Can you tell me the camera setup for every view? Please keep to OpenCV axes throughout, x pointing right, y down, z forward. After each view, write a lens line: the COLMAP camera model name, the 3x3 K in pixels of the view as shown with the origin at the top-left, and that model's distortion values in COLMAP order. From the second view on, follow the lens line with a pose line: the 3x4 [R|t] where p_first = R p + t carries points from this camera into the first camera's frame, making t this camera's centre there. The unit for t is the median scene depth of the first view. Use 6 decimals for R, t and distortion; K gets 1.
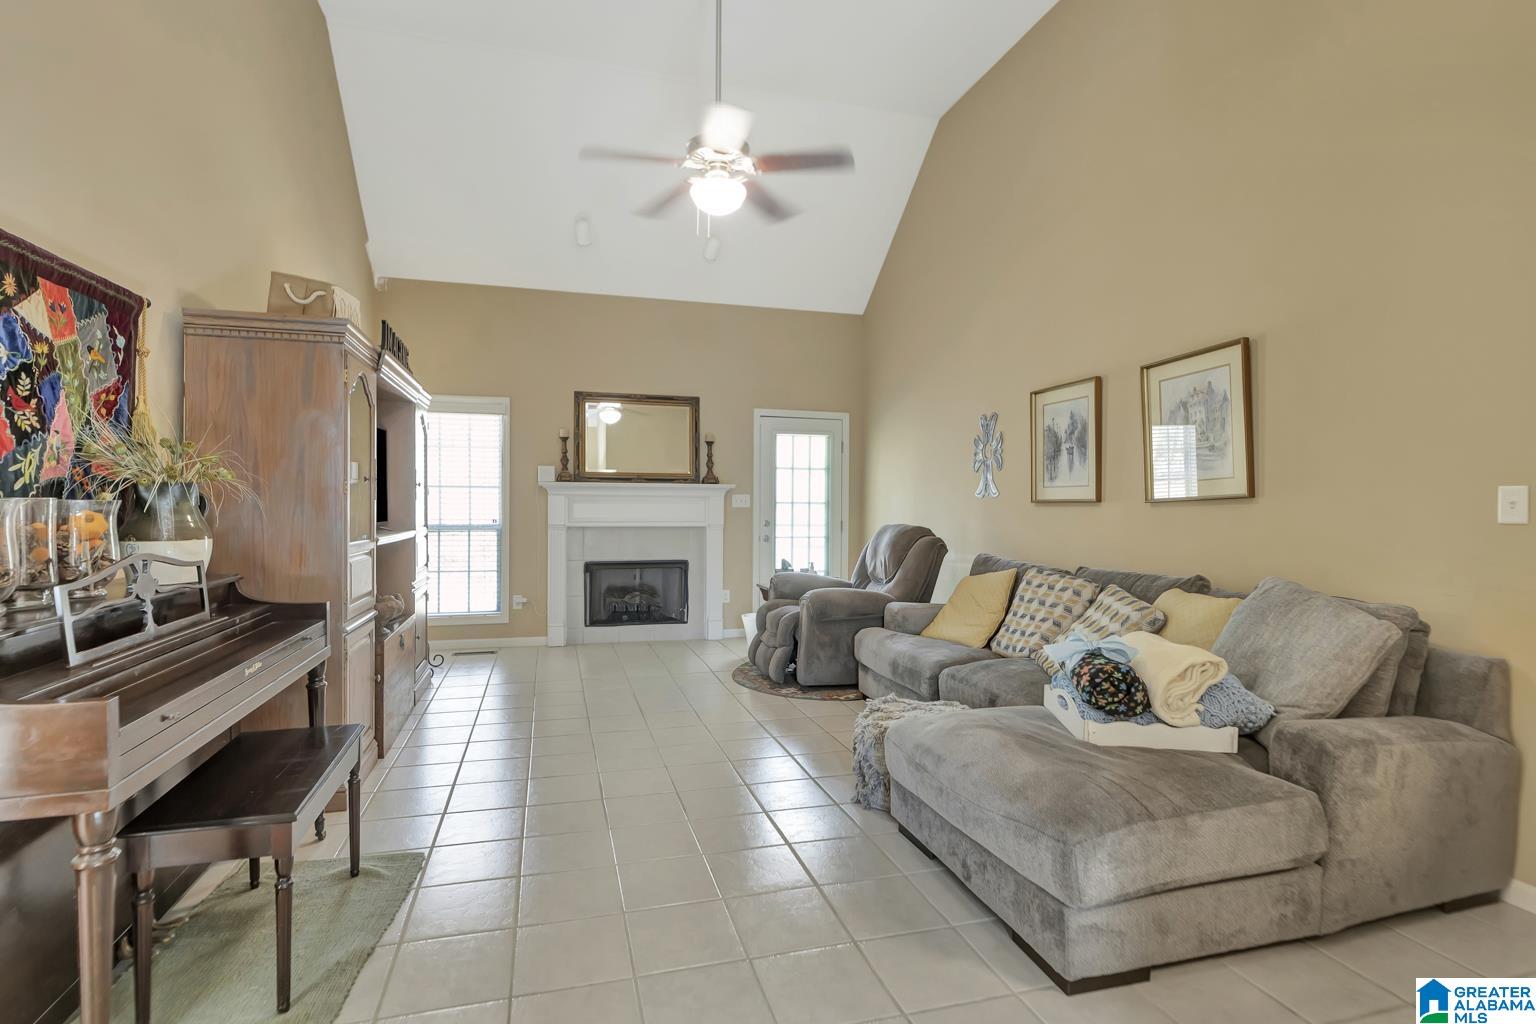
lens RADIAL K [[751.6, 0, 768.0], [0, 751.6, 512.0], [0, 0, 1]] dist [-0.000239, 0.000147]
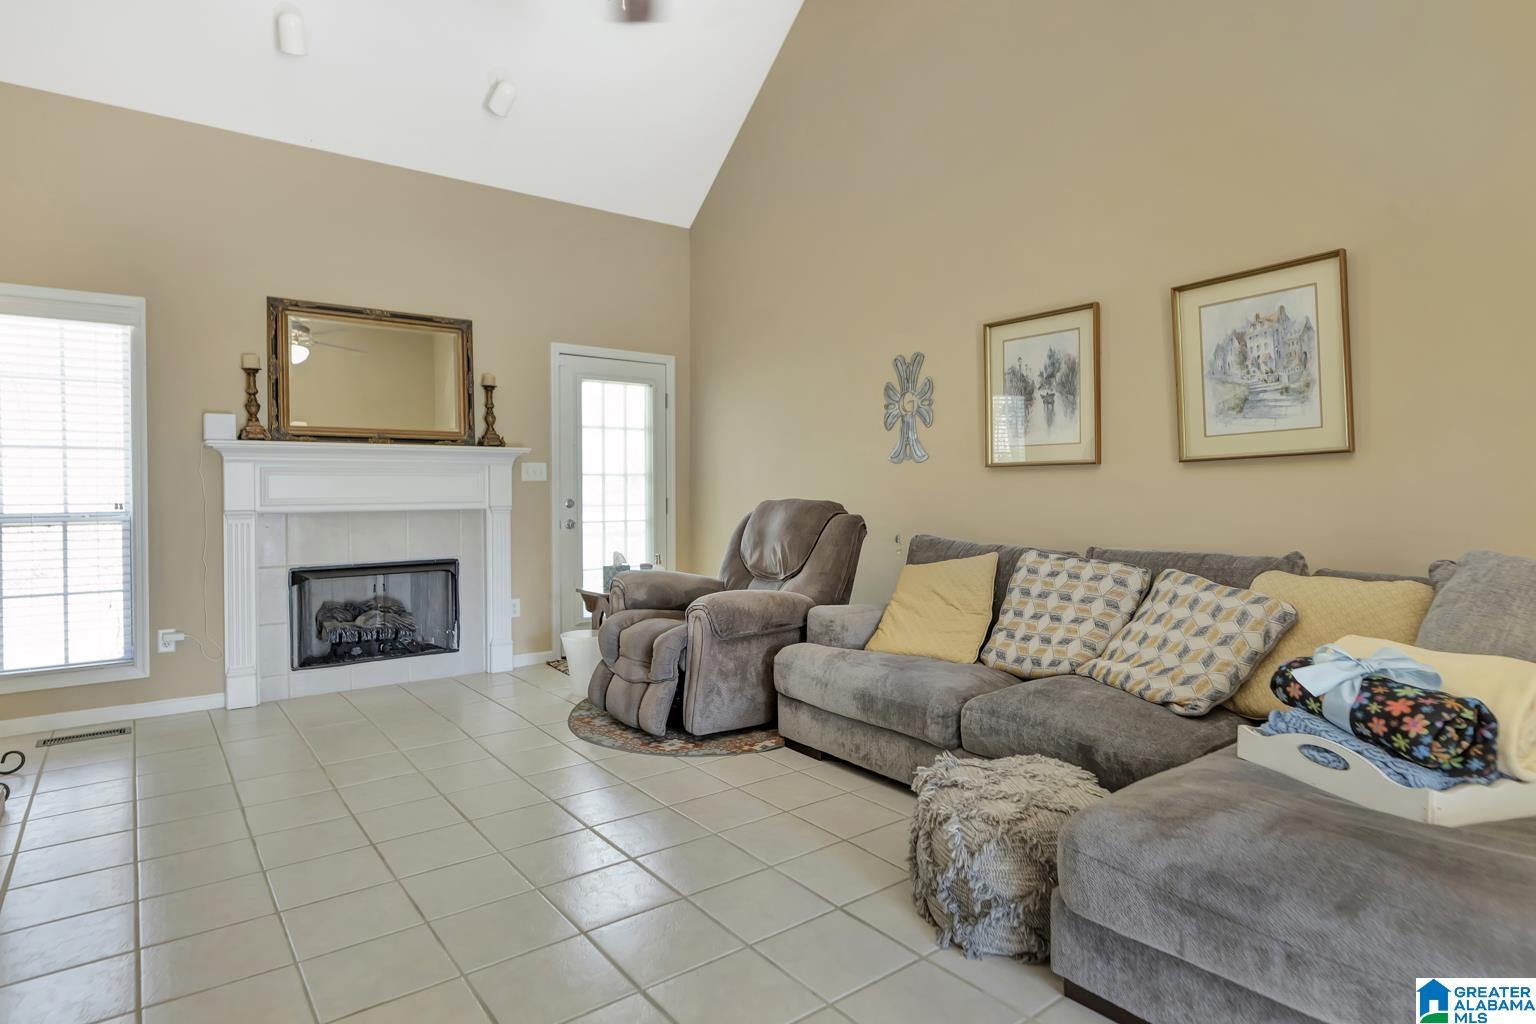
lens RADIAL K [[833.3, 0, 767.1], [0, 833.3, 493.8], [0, 0, 1]] dist [0.000681, 0.000234]
pose [[0.930768, -0.013157, 0.365375, -0.151167], [0.013282, 0.999909, 0.002173, 0.009067], [-0.365370, 0.002831, 0.930858, 0.243185]]
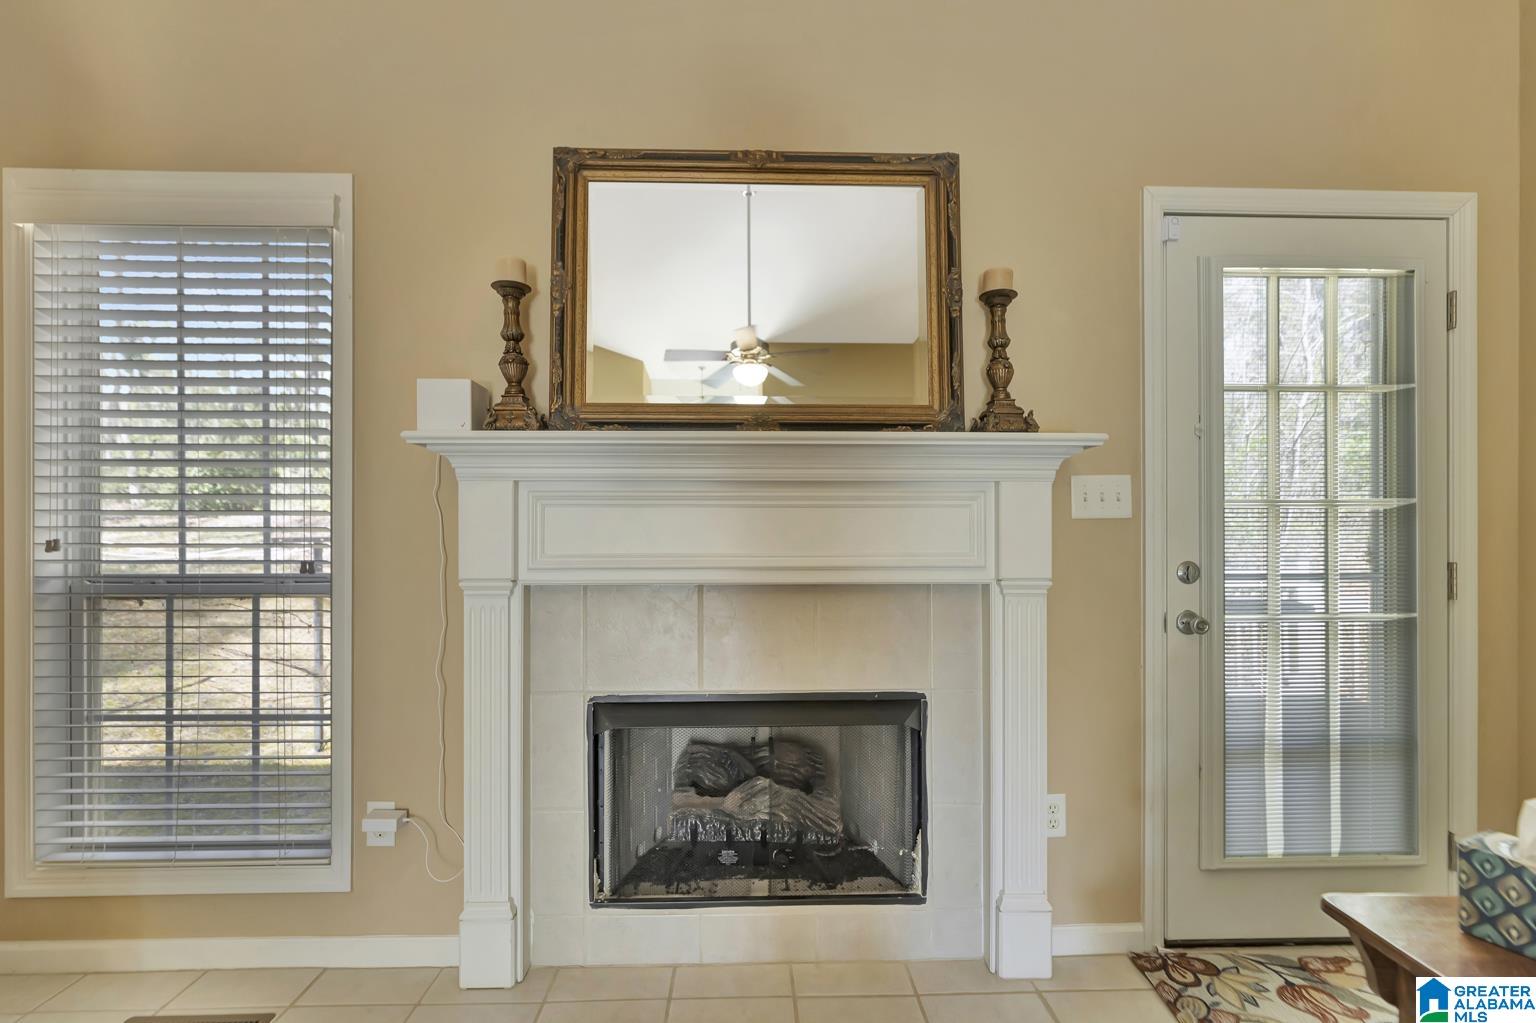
lens RADIAL K [[612.2, 0, 763.2], [0, 612.2, 531.5], [0, 0, 1]] dist [-0.000974, -0.000130]
pose [[0.967822, -0.007335, -0.251527, -0.133601], [0.004306, 0.999911, -0.012591, 0.002329], [0.251597, 0.011102, 0.967768, 0.931815]]
